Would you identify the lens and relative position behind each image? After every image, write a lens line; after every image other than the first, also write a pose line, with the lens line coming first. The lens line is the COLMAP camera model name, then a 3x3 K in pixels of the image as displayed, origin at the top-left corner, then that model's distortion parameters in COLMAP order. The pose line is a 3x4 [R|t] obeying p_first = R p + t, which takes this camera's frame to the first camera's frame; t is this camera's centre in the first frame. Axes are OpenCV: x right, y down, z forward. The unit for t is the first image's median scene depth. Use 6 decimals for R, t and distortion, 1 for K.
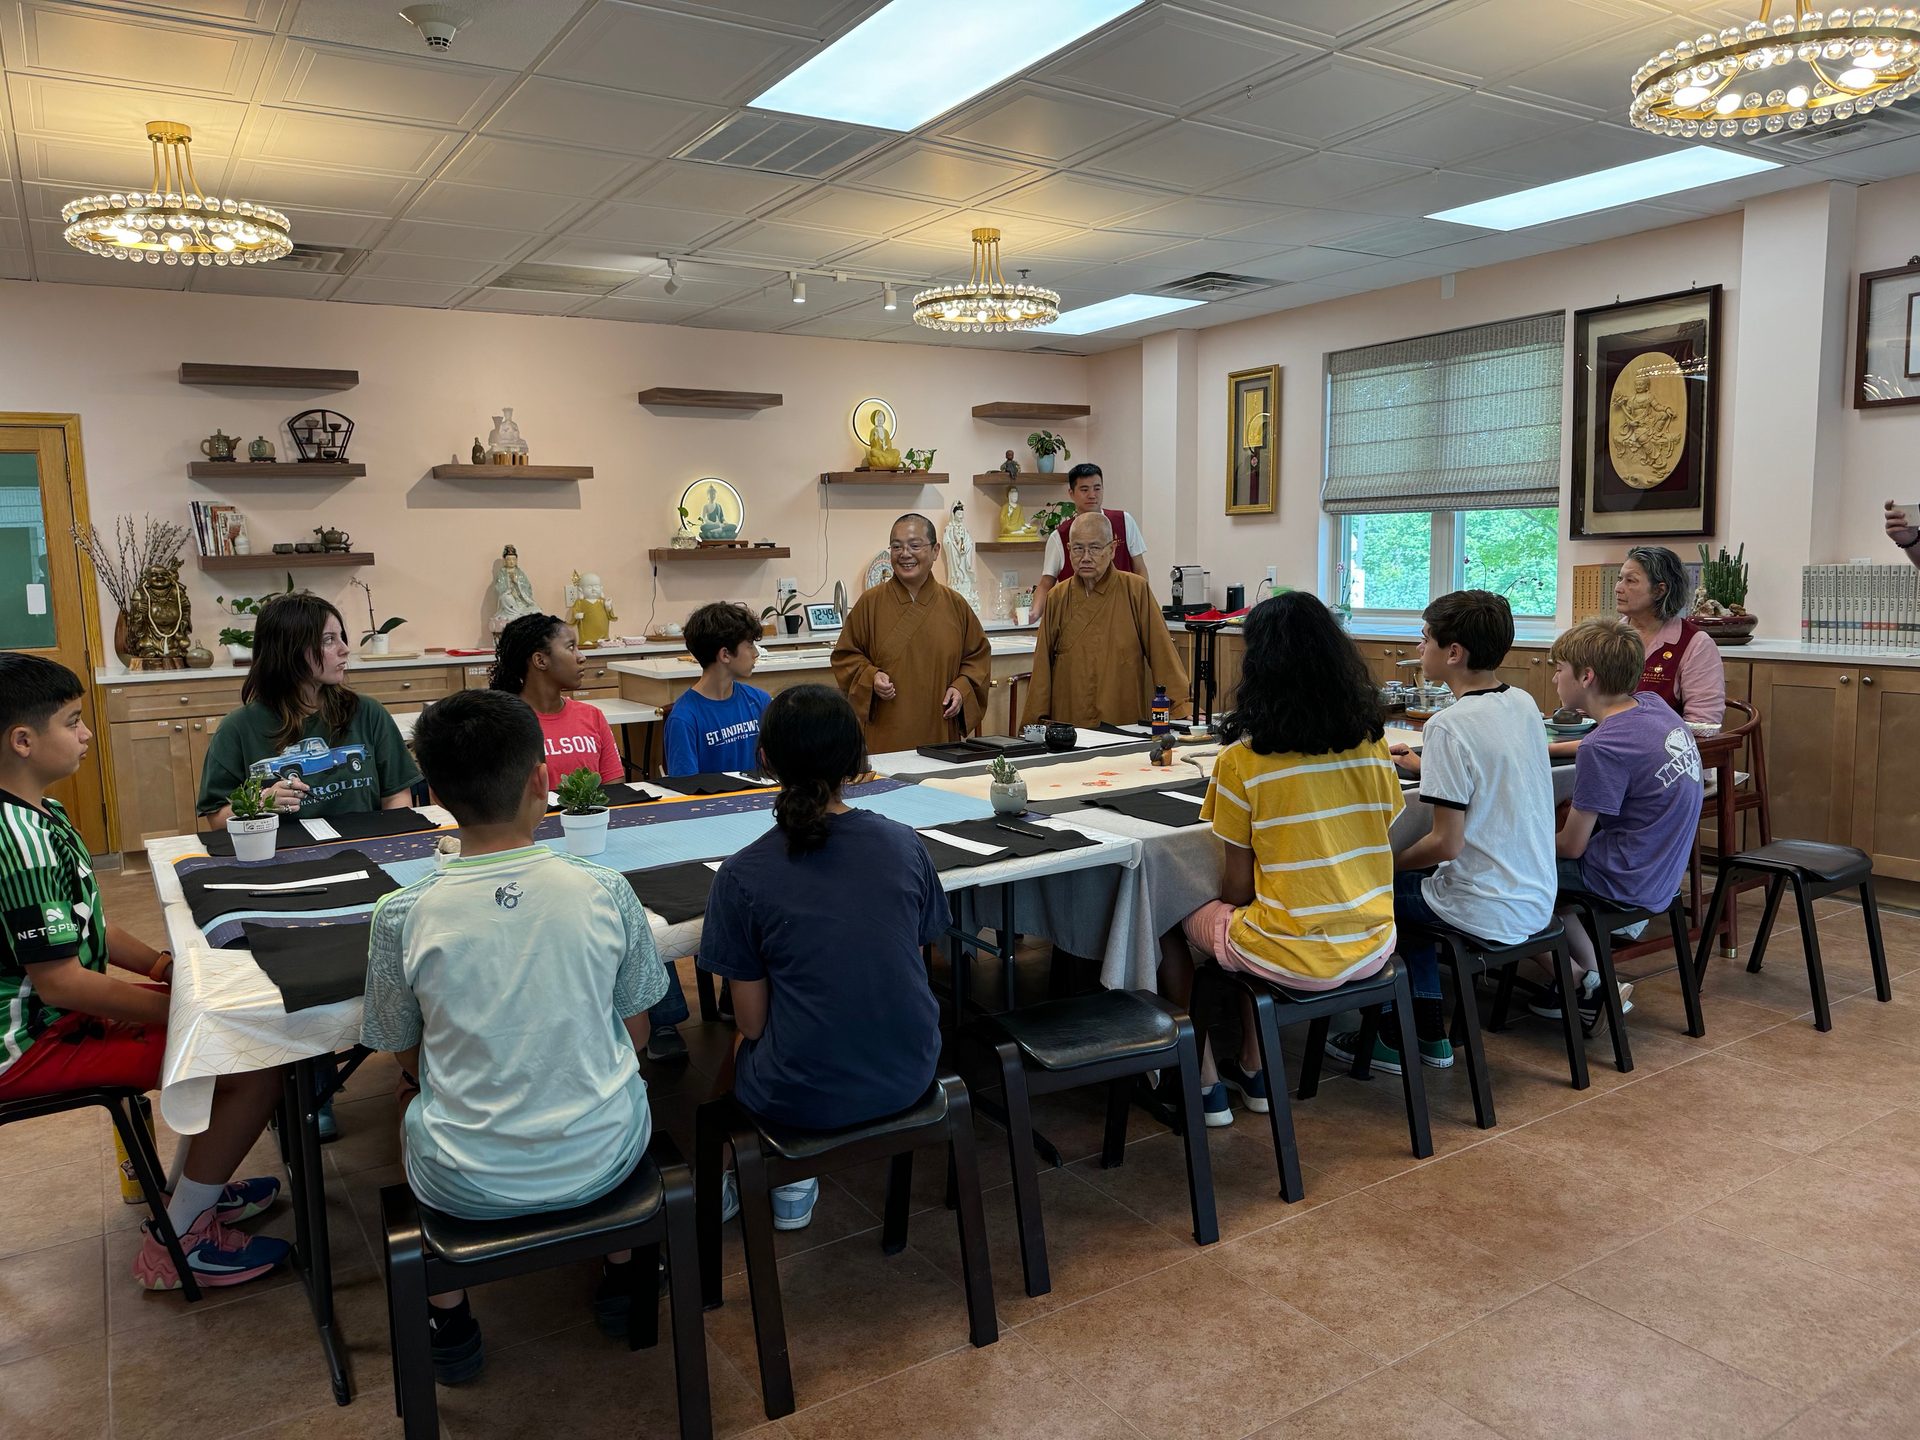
lens RADIAL K [[1341.3, 0, 961.9], [0, 1341.3, 729.2], [0, 0, 1]] dist [0.102791, -0.262062]
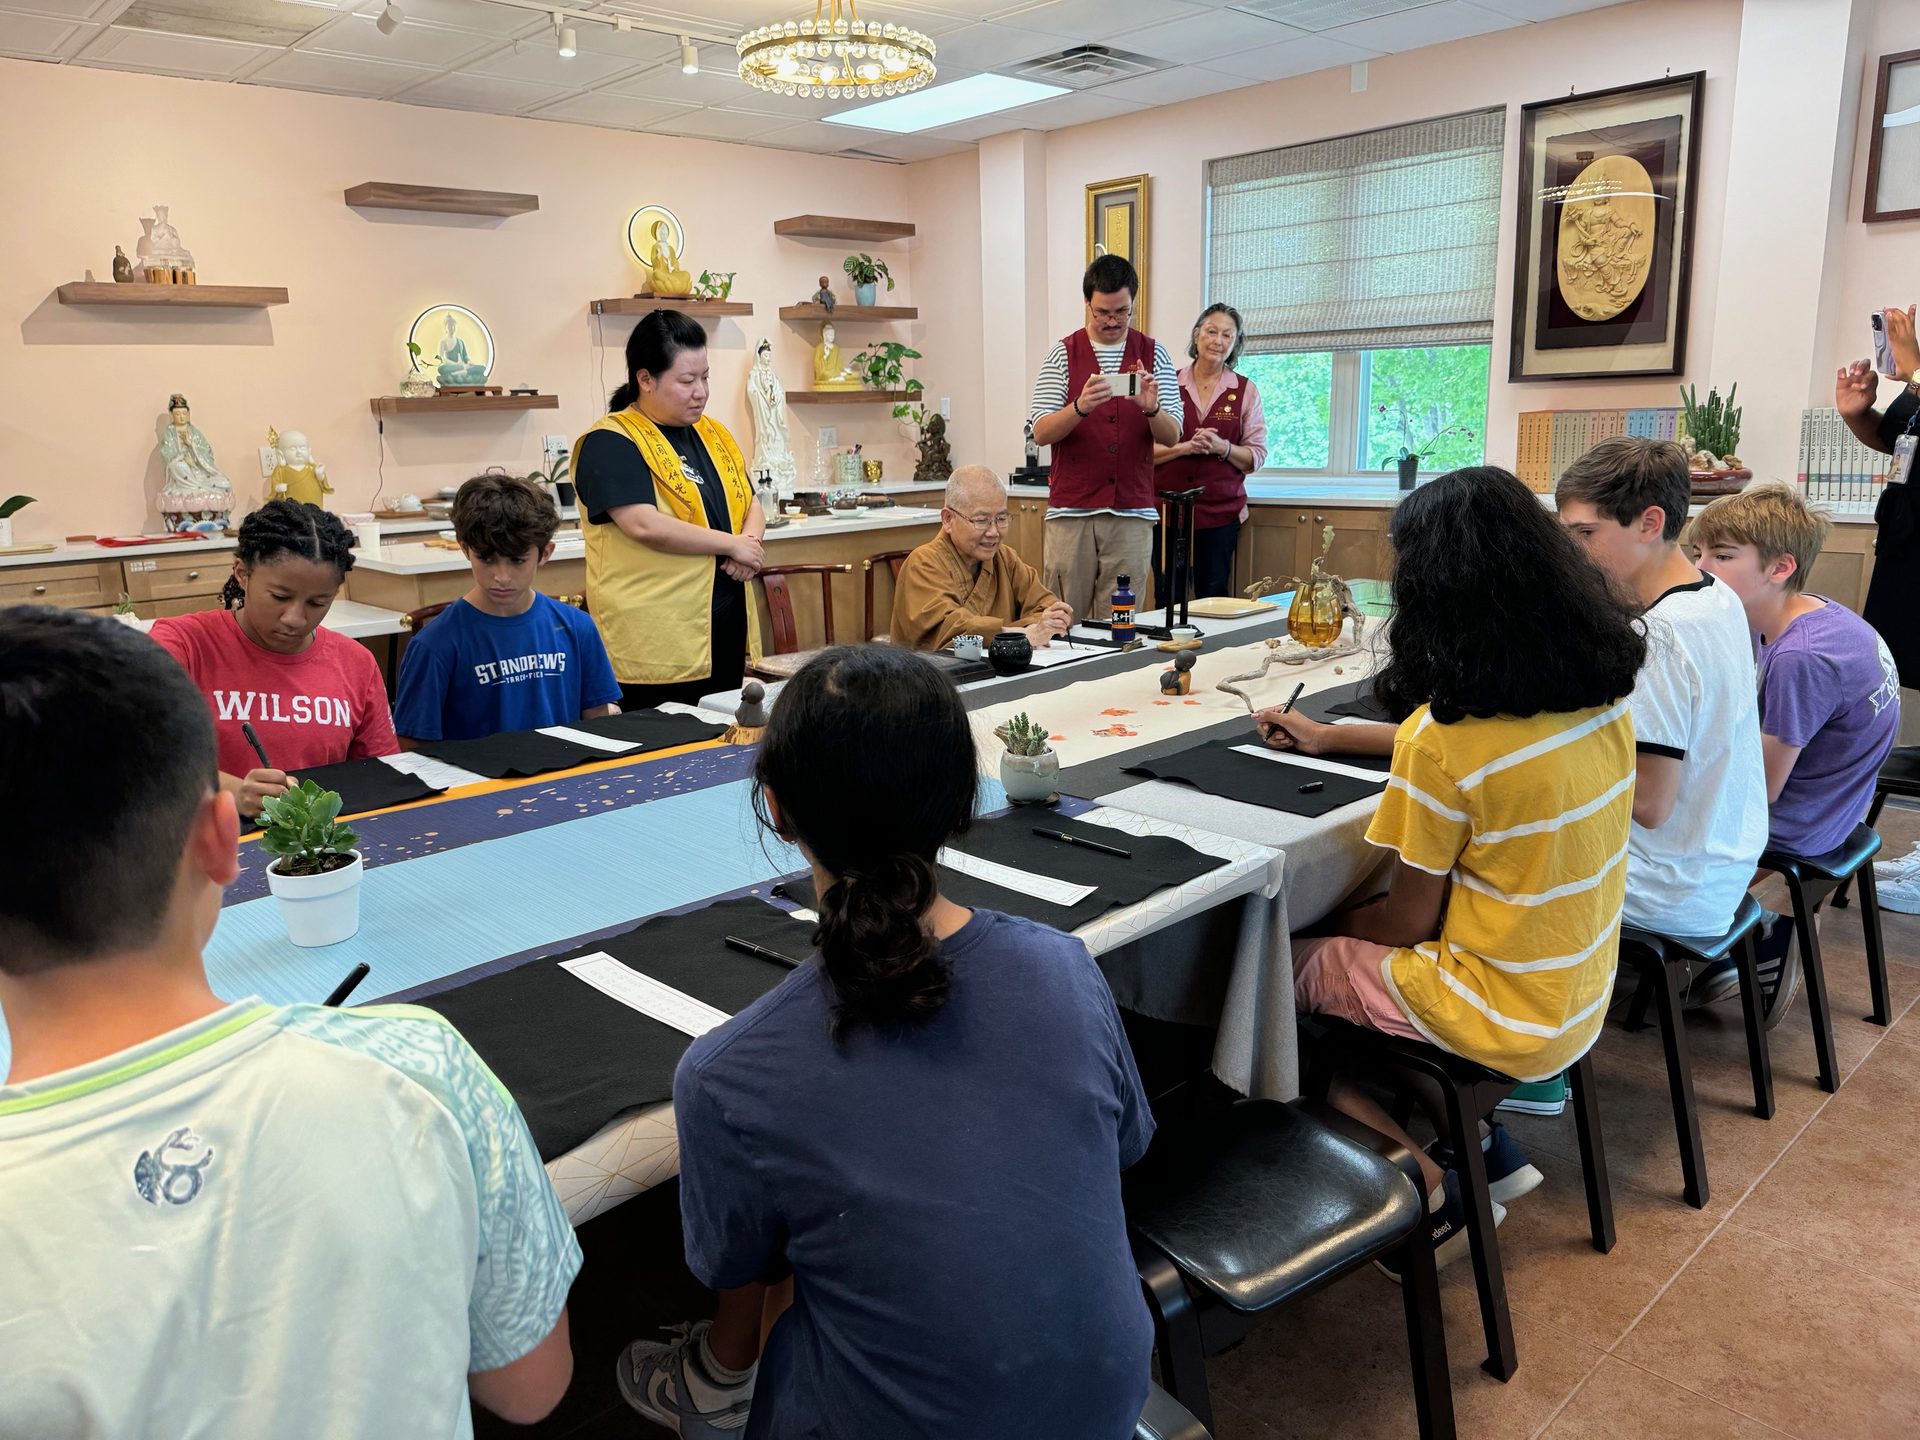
lens RADIAL K [[1356.5, 0, 960.0], [0, 1356.5, 720.0], [0, 0, 1]] dist [0.056657, -0.122200]
pose [[0.983575, -0.044151, 0.175016, -0.049422], [0.027883, 0.995149, 0.094344, -0.016525], [-0.178332, -0.087914, 0.980035, 0.176806]]
